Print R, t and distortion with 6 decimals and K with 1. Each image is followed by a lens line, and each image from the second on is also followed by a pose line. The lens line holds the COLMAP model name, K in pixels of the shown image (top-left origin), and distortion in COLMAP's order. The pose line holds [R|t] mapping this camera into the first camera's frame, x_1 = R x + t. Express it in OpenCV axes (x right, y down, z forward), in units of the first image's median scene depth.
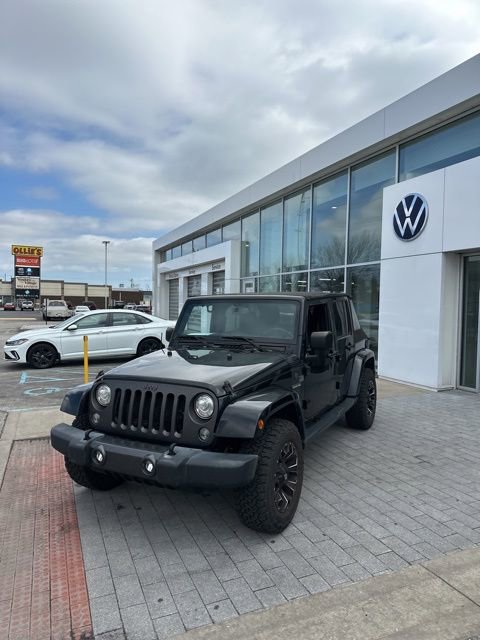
lens RADIAL K [[447.0, 0, 244.4], [0, 447.0, 321.0], [0, 0, 1]] dist [0.070893, -0.081951]
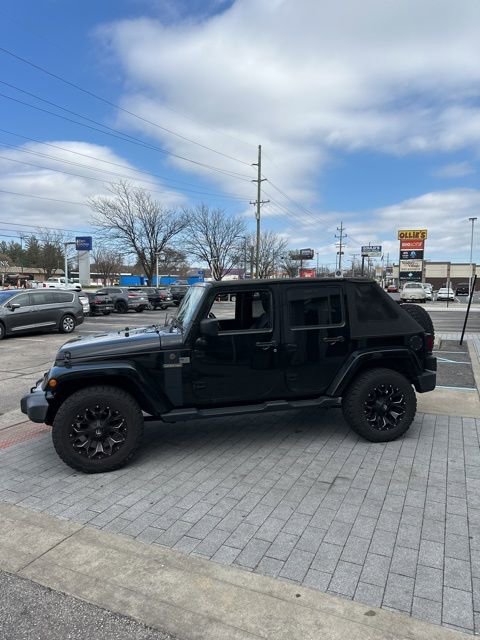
lens RADIAL K [[443.3, 0, 241.3], [0, 443.3, 331.3], [0, 0, 1]] dist [0.108759, -0.148788]
pose [[0.662161, 0.071617, -0.745931, 0.976615], [-0.024400, 0.996955, 0.074057, -0.022606], [0.748964, -0.030837, 0.661893, 0.386278]]
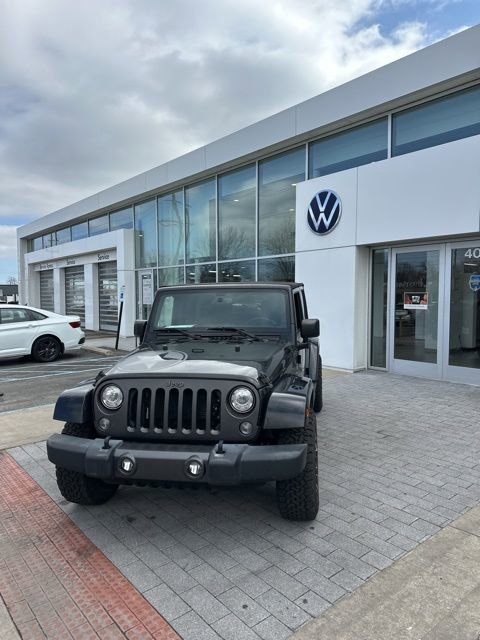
lens RADIAL K [[447.0, 0, 244.4], [0, 447.0, 321.0], [0, 0, 1]] dist [0.070893, -0.081951]
pose [[0.957210, -0.031409, 0.287684, -0.266413], [0.026722, 0.999439, 0.020206, 0.002512], [-0.288158, -0.011654, 0.957512, 0.064278]]
